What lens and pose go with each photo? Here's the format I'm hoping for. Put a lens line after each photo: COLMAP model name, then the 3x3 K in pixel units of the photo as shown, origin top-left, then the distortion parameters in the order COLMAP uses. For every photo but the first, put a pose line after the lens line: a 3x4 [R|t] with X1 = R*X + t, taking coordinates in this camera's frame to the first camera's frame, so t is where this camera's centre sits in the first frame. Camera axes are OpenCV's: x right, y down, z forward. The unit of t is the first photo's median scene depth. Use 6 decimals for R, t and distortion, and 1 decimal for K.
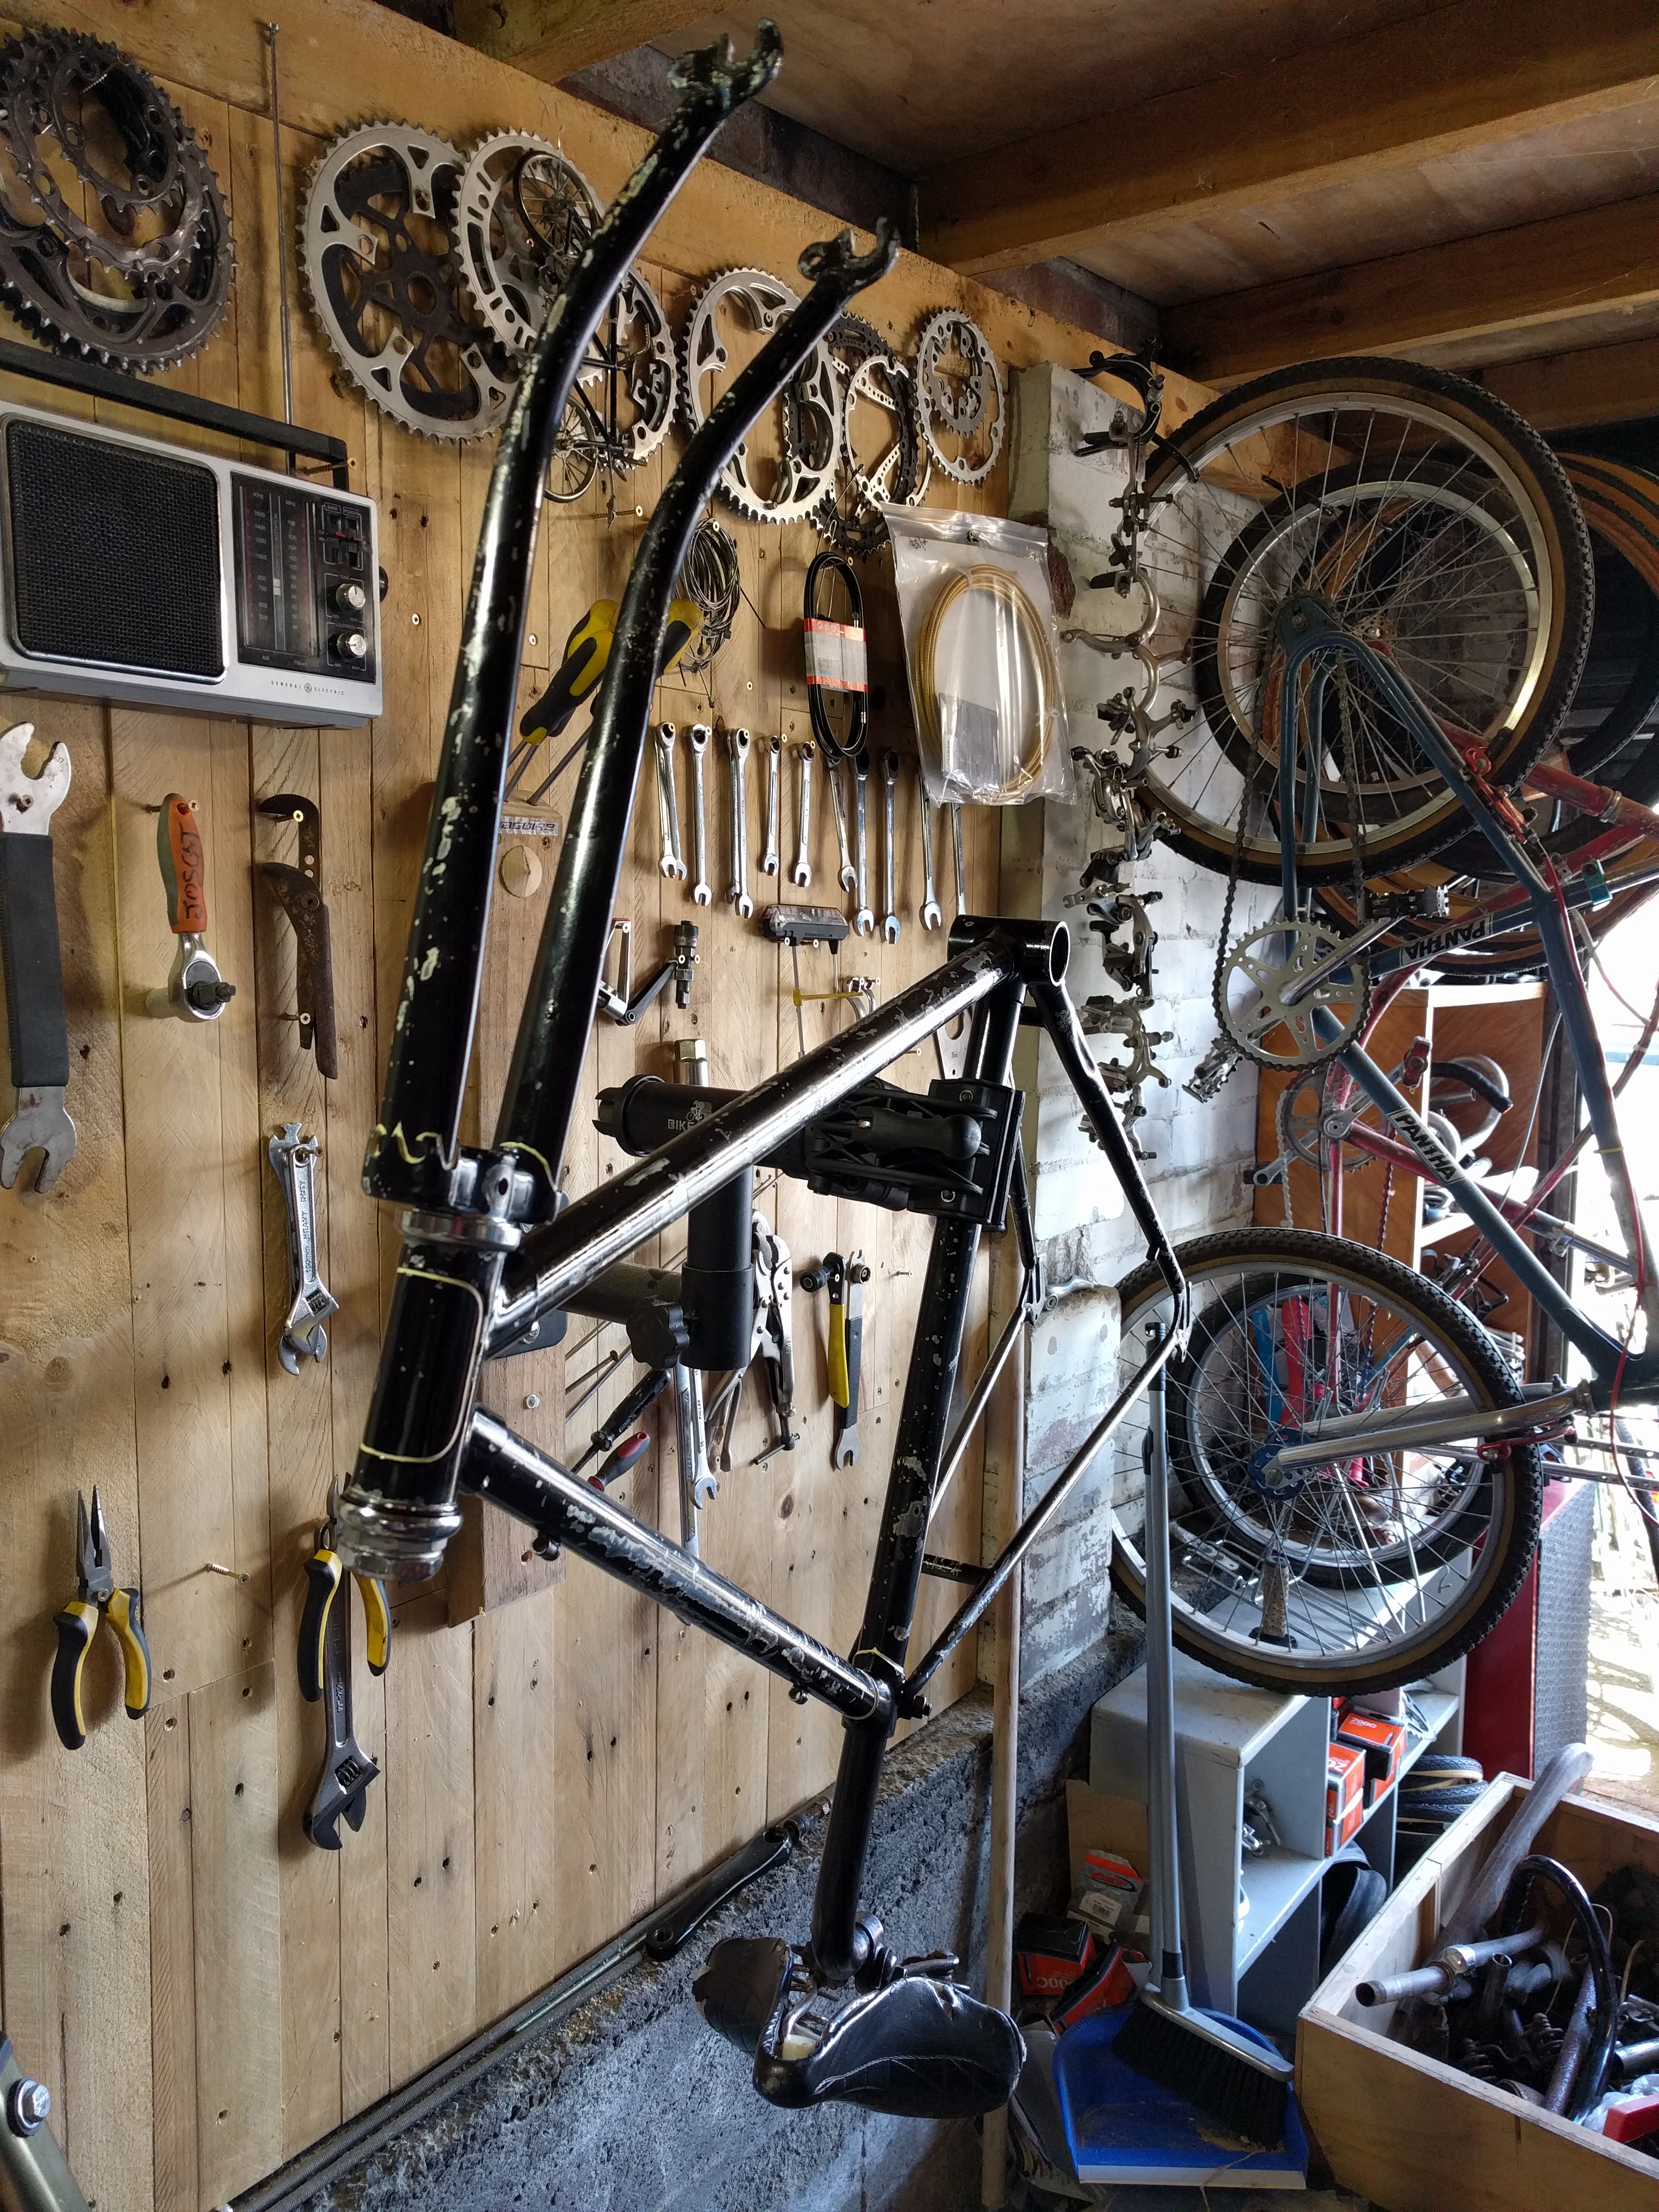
lens RADIAL K [[1693.1, 0, 825.9], [0, 1693.1, 1089.3], [0, 0, 1]] dist [-0.004339, 0.032141]
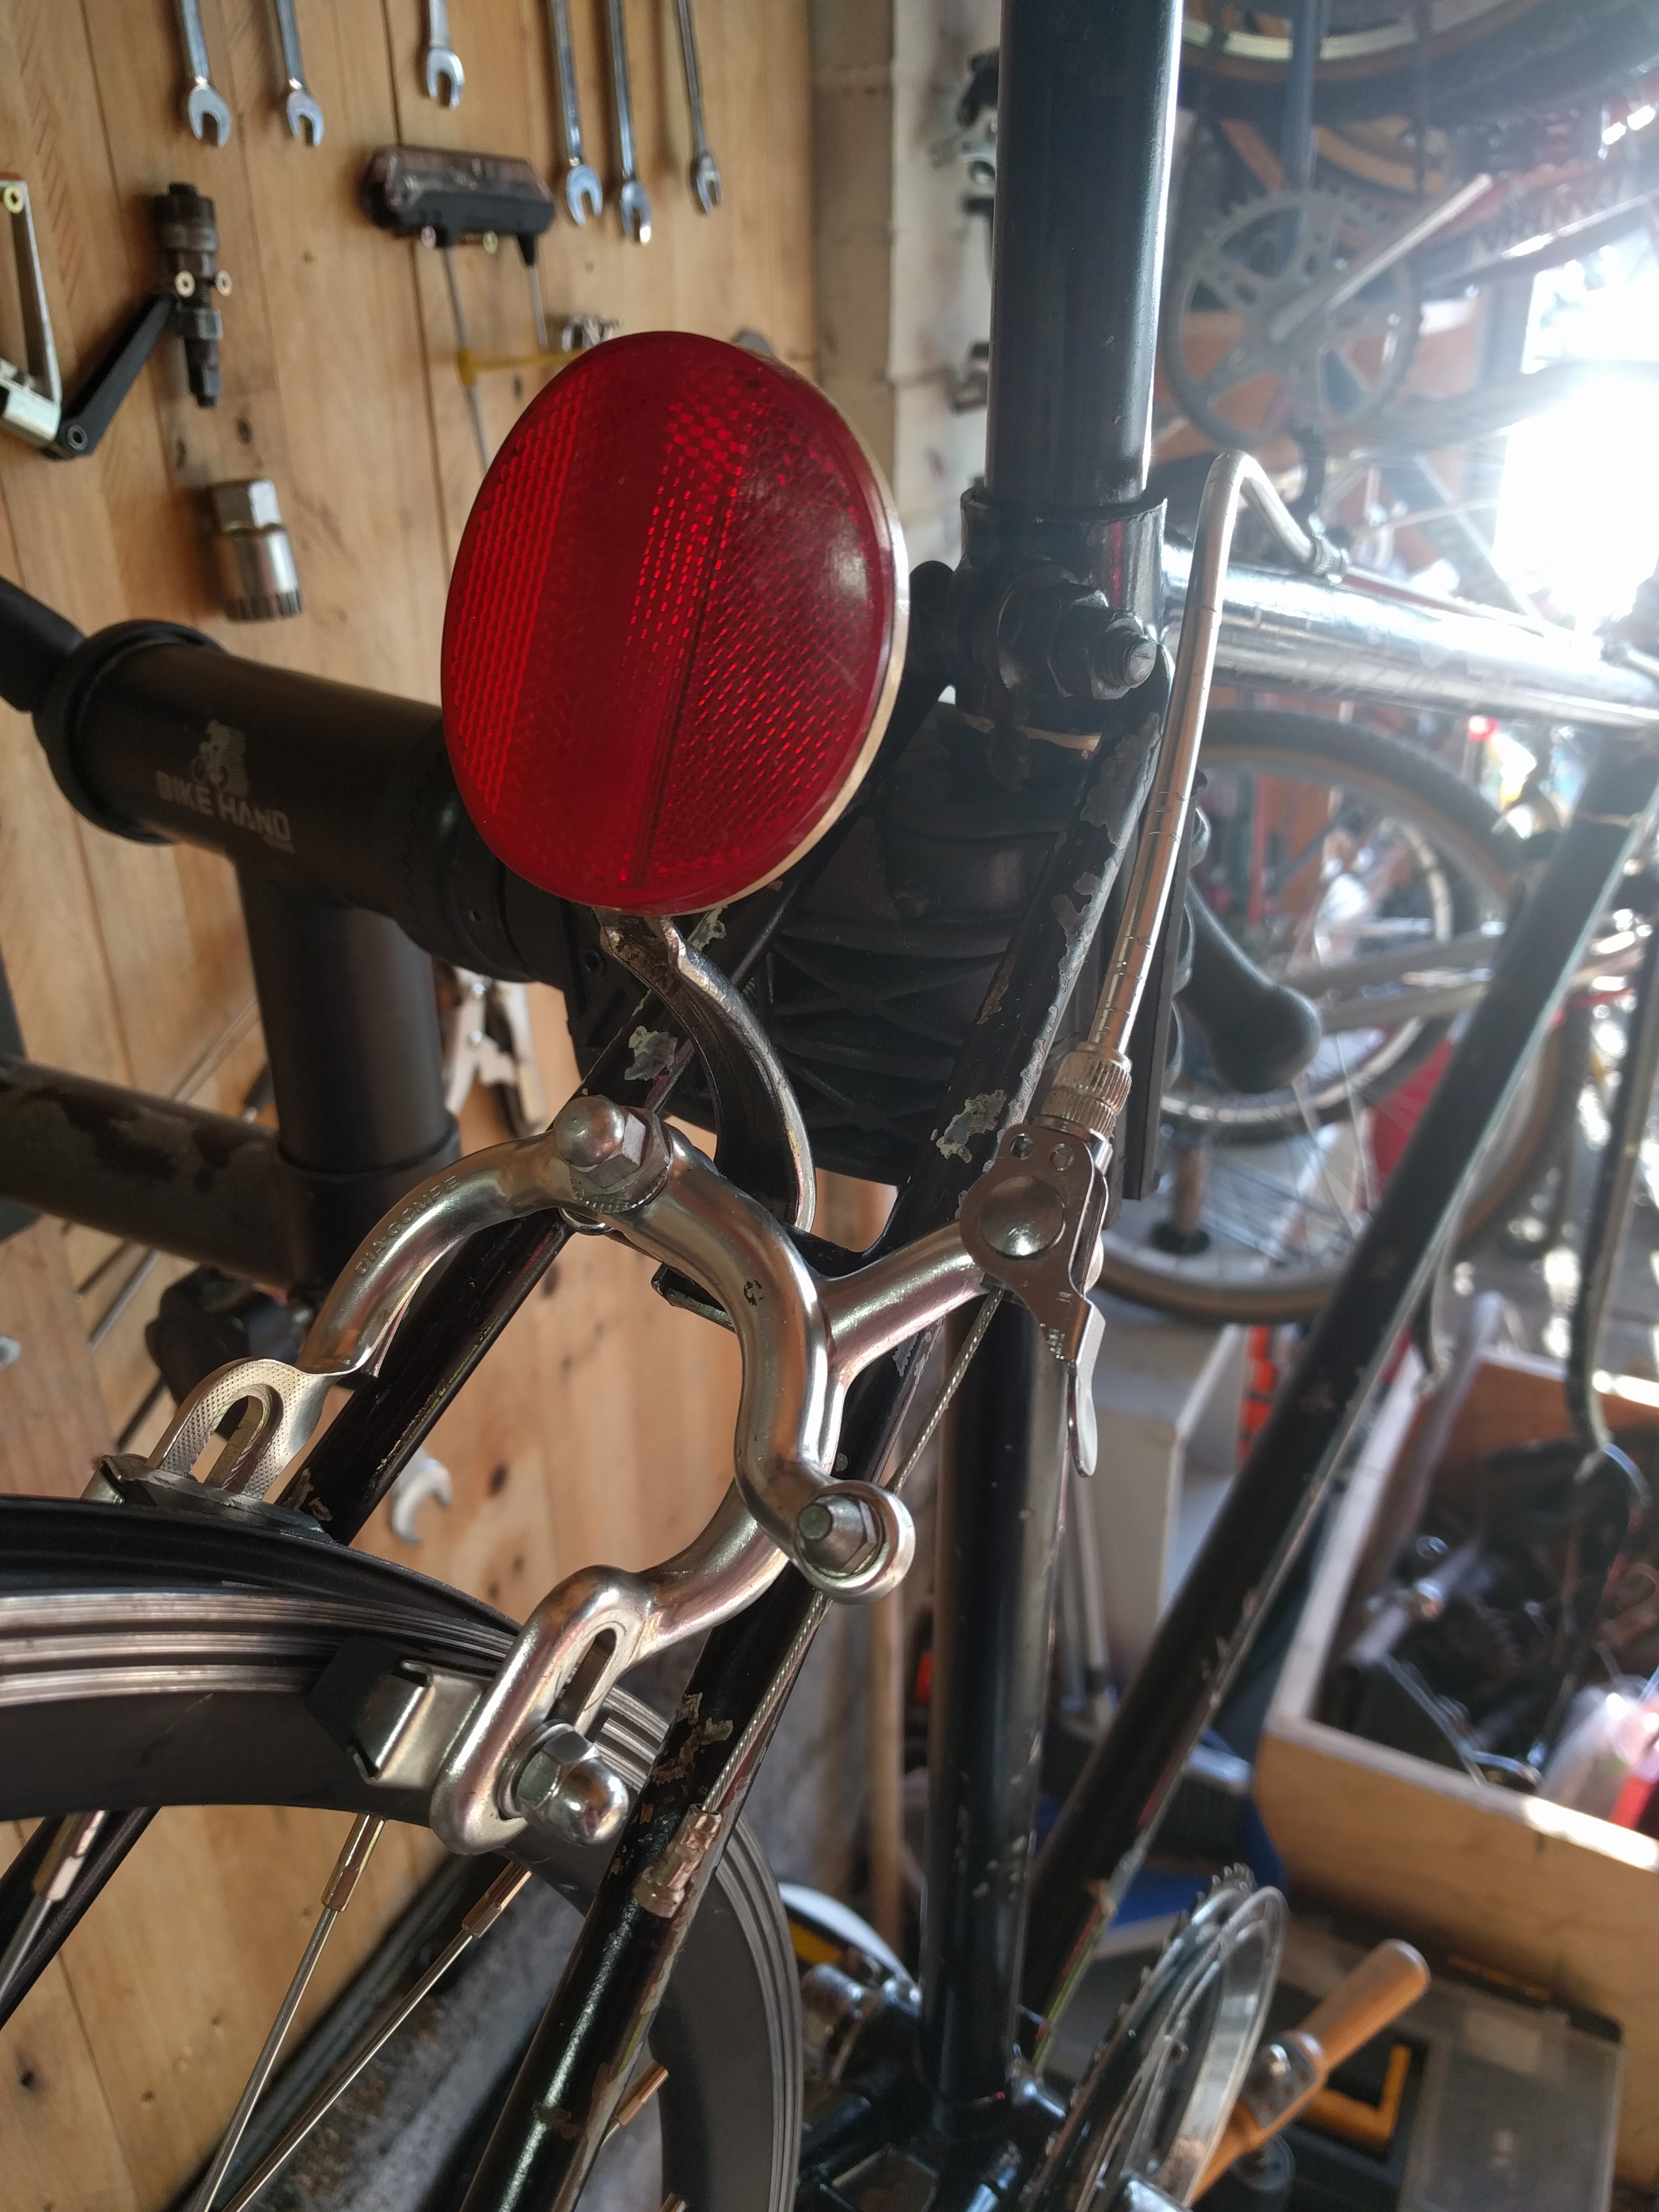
lens RADIAL K [[1693.1, 0, 825.9], [0, 1693.1, 1089.3], [0, 0, 1]] dist [-0.004339, 0.032141]
pose [[0.983074, -0.105336, 0.149898, -0.008275], [0.046072, 0.934033, 0.354204, -0.023740], [-0.177320, -0.341303, 0.923076, 0.385464]]
